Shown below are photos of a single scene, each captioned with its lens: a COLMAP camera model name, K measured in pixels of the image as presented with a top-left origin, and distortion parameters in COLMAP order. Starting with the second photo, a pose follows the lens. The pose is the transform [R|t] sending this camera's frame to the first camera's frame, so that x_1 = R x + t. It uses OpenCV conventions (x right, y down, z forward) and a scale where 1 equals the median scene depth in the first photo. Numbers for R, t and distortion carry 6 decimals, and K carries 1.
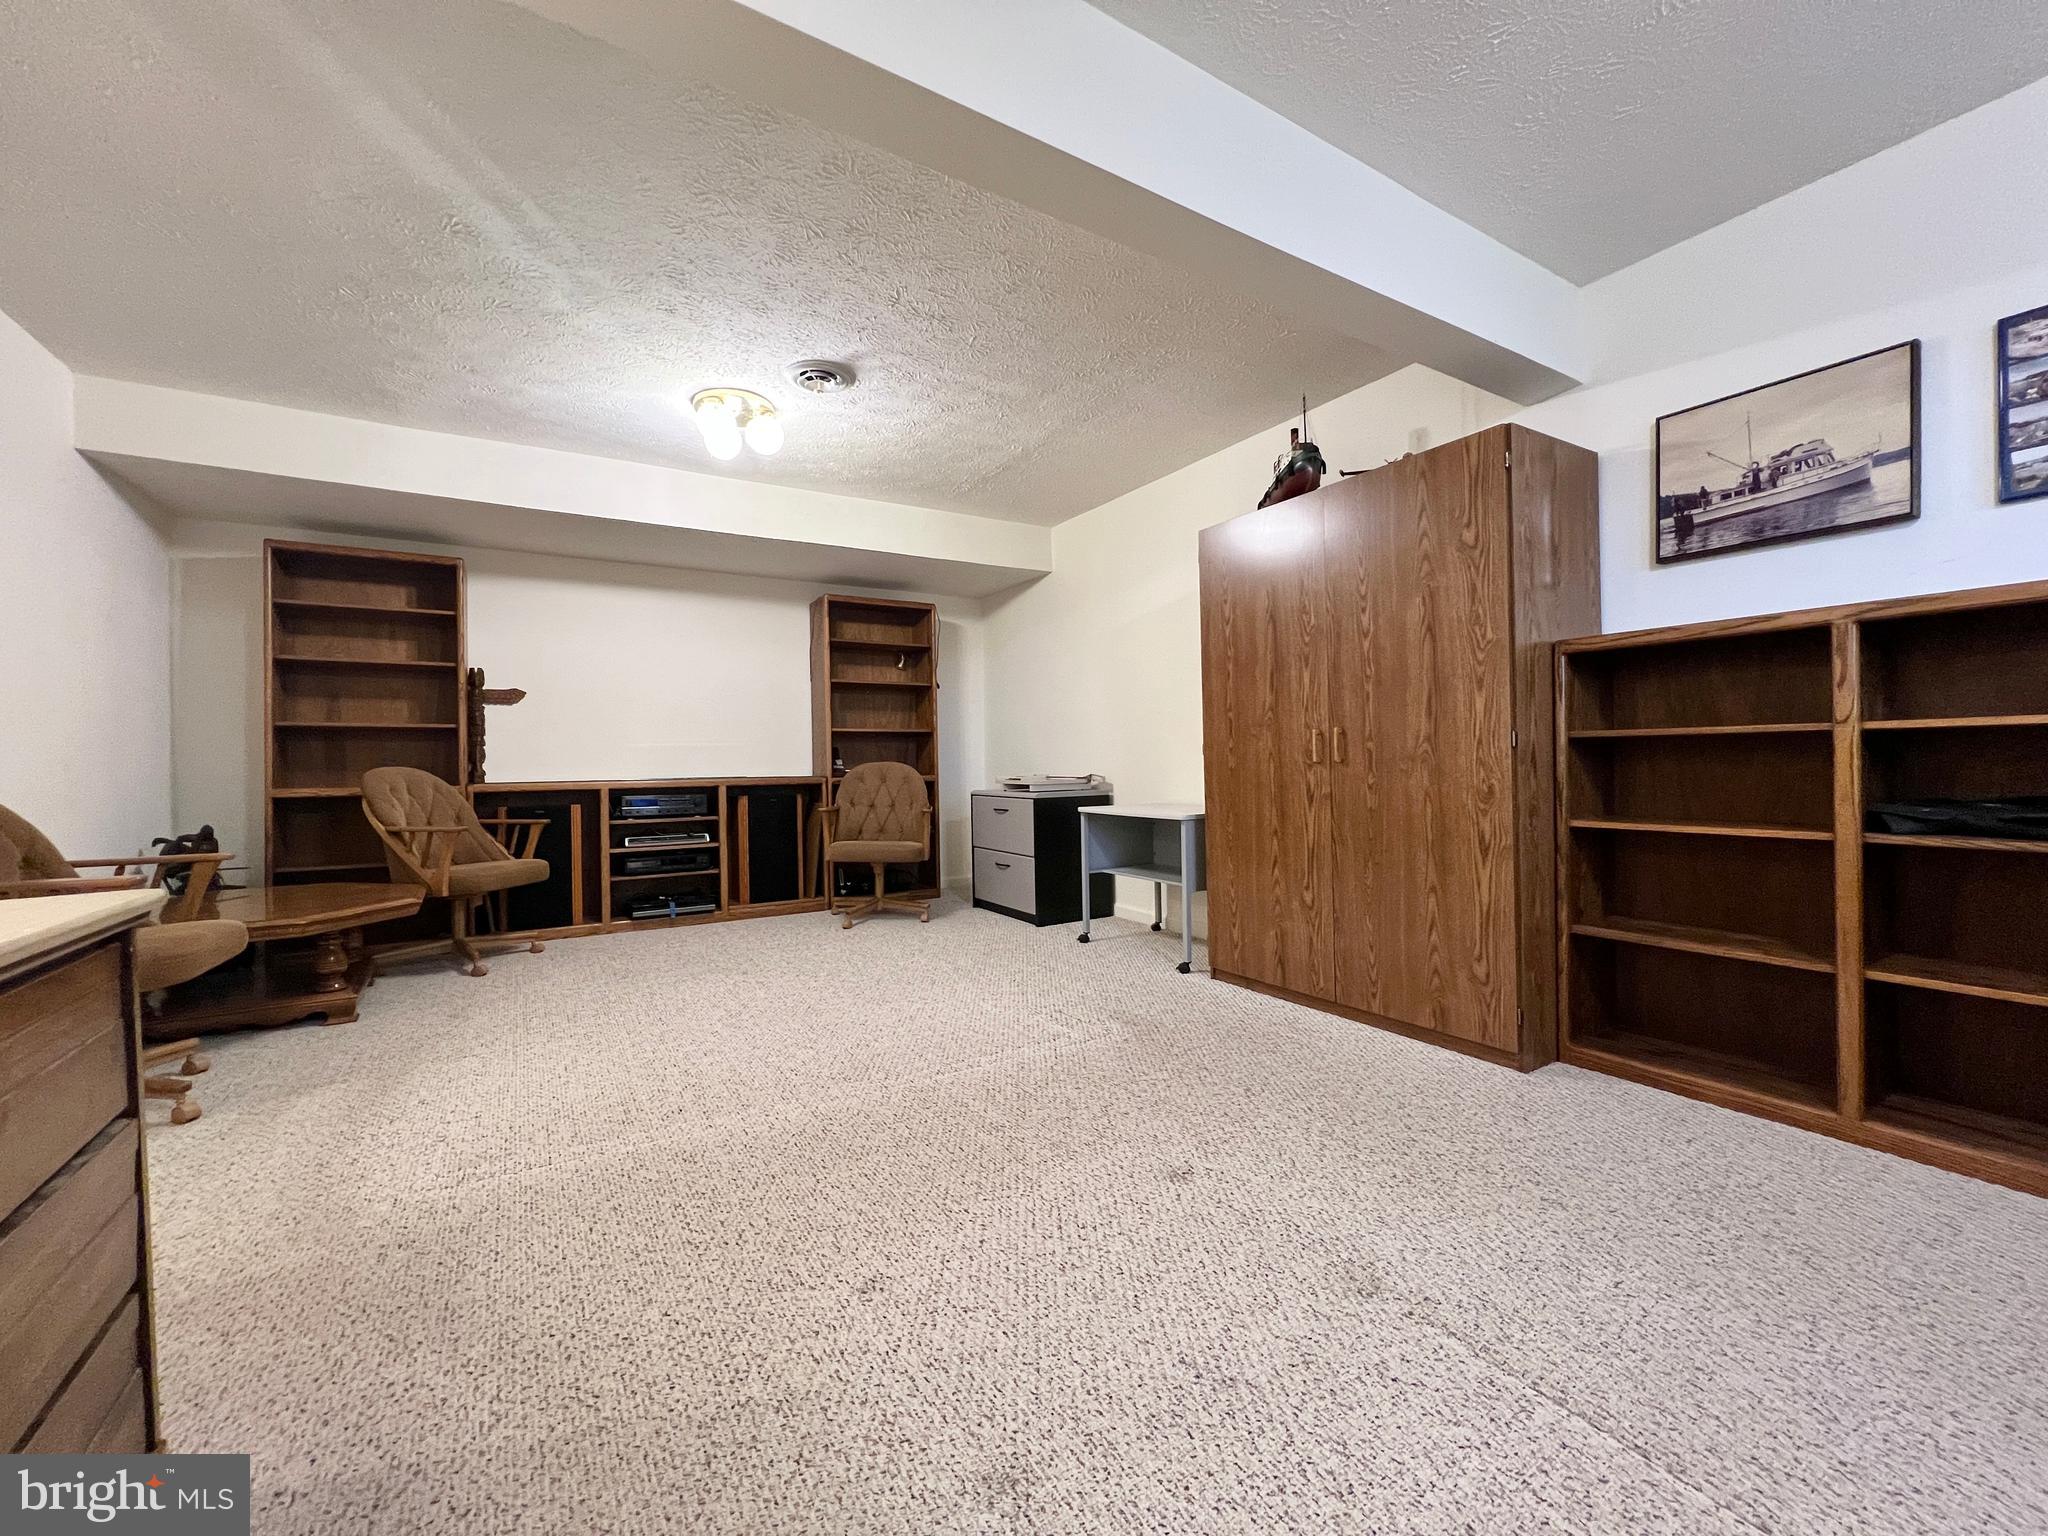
lens RADIAL K [[819.1, 0, 1018.8], [0, 819.1, 763.6], [0, 0, 1]] dist [-0.002028, 0.001051]
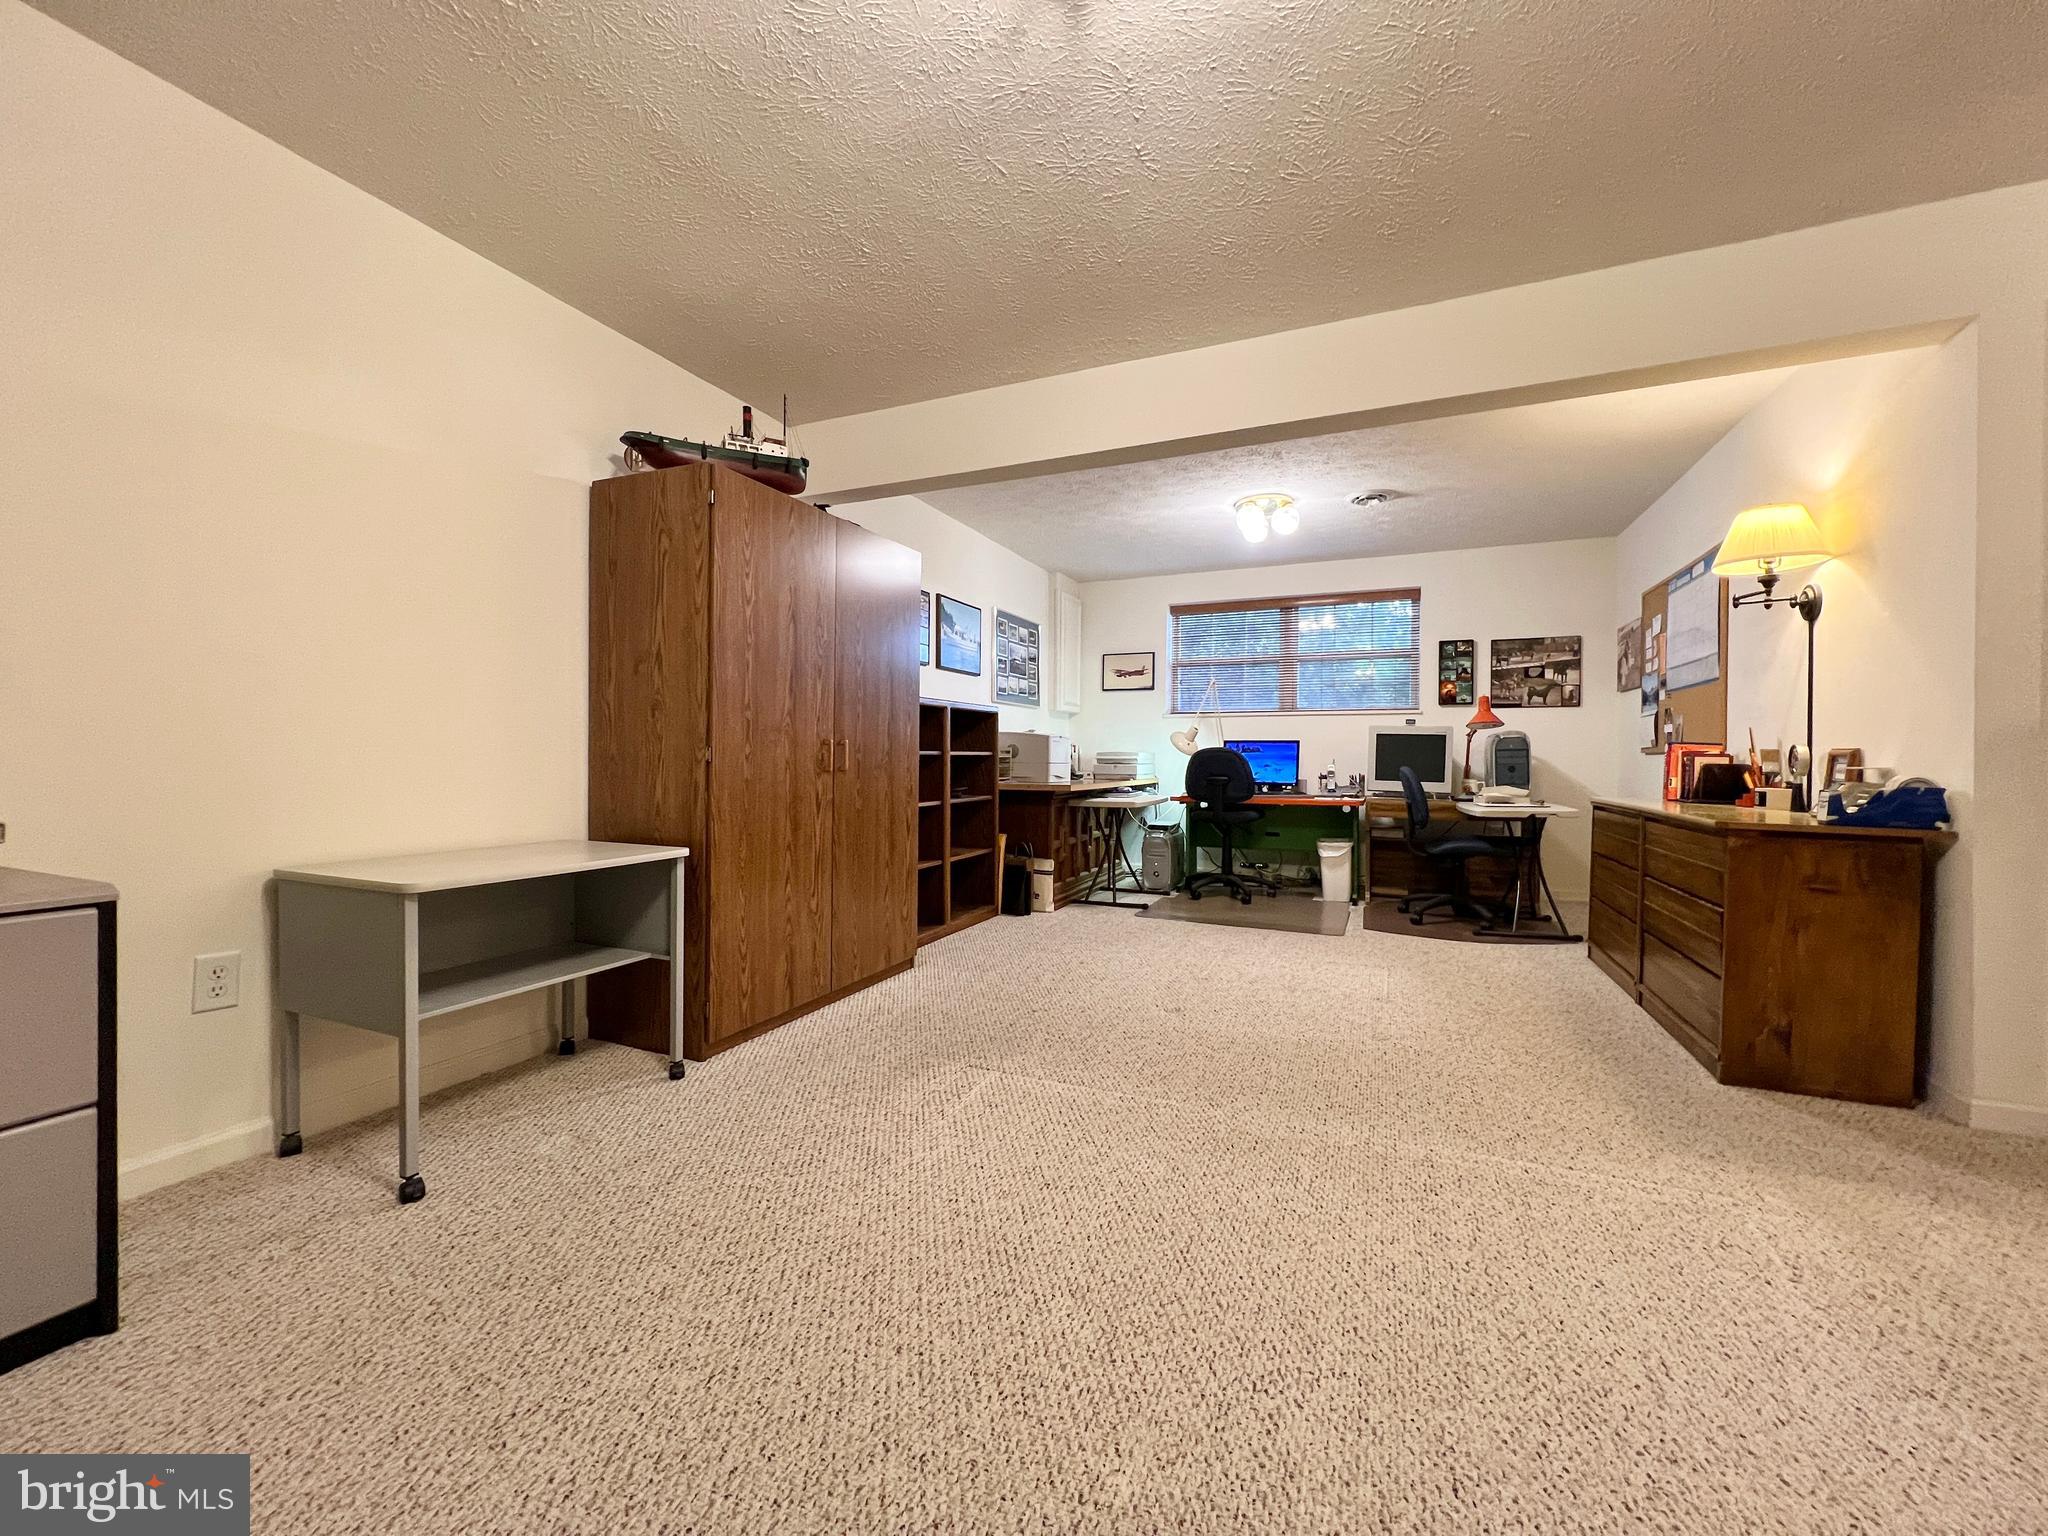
lens RADIAL K [[819.1, 0, 1018.8], [0, 819.1, 763.6], [0, 0, 1]] dist [-0.002028, 0.001051]
pose [[-0.566285, 0.005599, 0.824190, -0.635280], [0.006933, 0.999974, -0.002029, -0.007217], [-0.824180, 0.004565, -0.566309, 1.375191]]
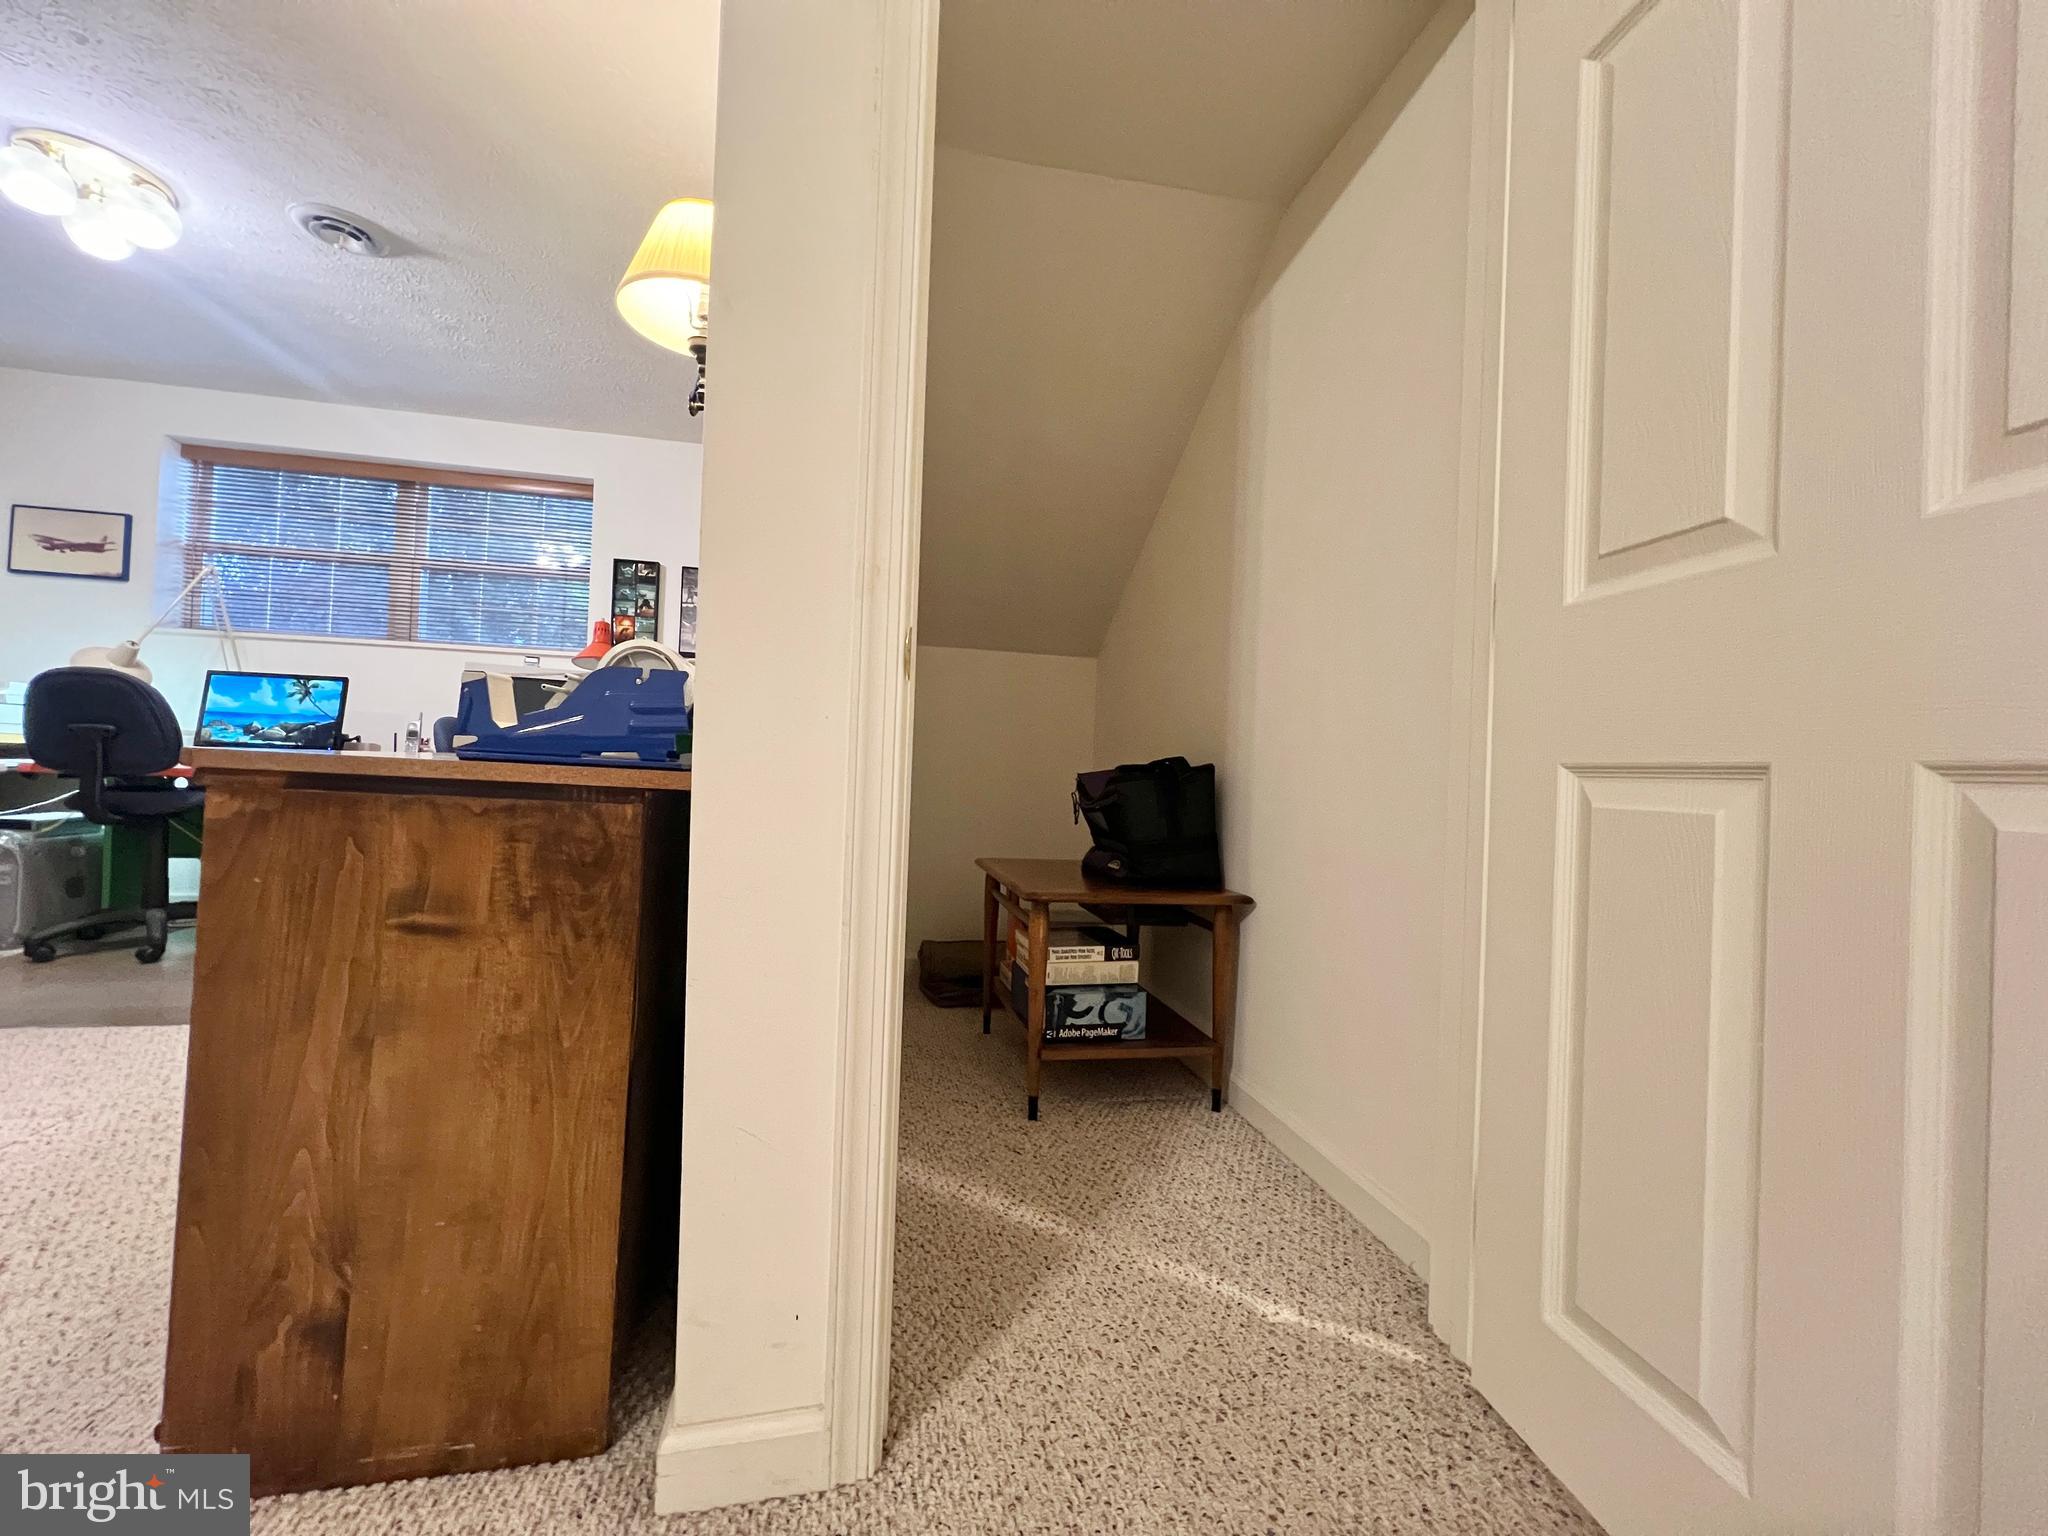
lens RADIAL K [[819.1, 0, 1018.8], [0, 819.1, 763.6], [0, 0, 1]] dist [-0.002028, 0.001051]
pose [[-0.941218, -0.016002, 0.337422, -0.724879], [-0.021089, 0.999712, -0.011418, 0.055779], [-0.337142, -0.017862, -0.941284, 0.516684]]
